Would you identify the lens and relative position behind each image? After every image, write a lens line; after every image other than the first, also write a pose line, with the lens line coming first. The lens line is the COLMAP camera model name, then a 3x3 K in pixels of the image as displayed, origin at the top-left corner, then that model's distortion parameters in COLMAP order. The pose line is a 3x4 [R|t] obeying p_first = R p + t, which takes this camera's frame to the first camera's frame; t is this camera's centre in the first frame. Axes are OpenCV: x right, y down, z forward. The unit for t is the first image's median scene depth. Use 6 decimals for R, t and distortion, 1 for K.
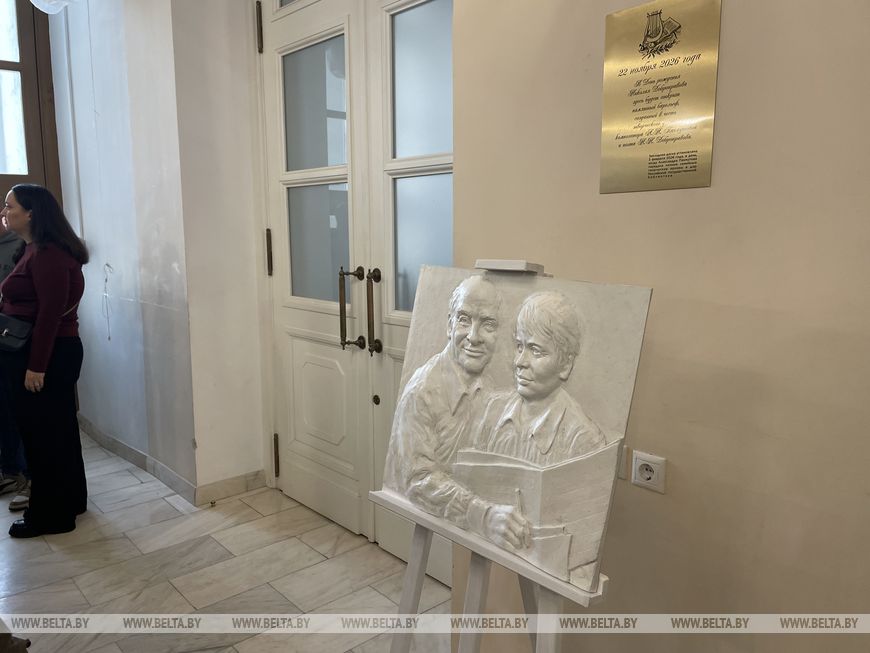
lens RADIAL K [[652.1, 0, 431.5], [0, 652.1, 324.5], [0, 0, 1]] dist [0.035775, -0.002500]
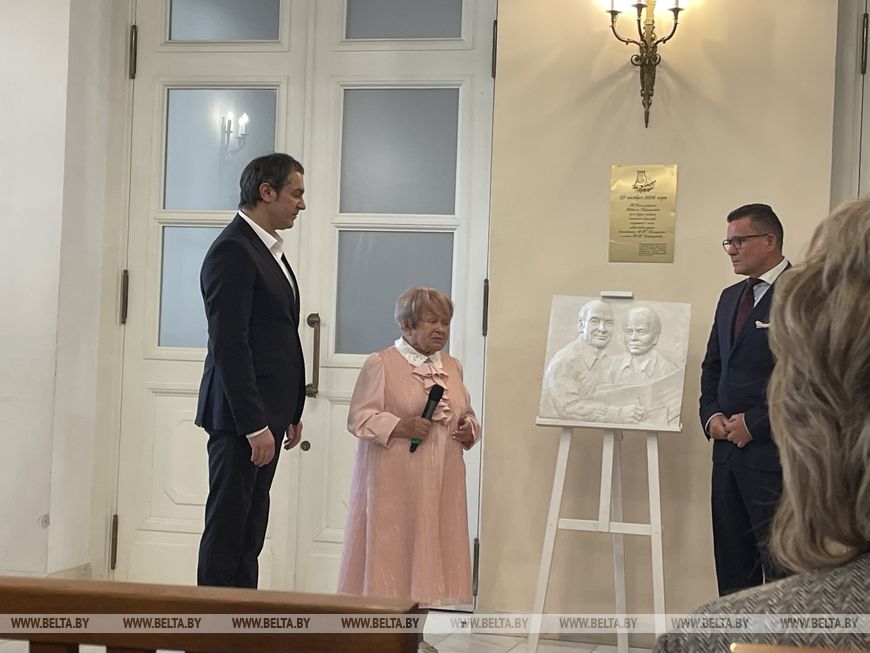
lens RADIAL K [[1580.5, 0, 435.8], [0, 1580.5, 327.0], [0, 0, 1]] dist [0.073046, 0.000000]
pose [[0.835295, 0.036628, 0.548581, -3.019096], [0.039534, 0.991194, -0.126378, 0.603697], [-0.548379, 0.127250, 0.826491, -2.735787]]
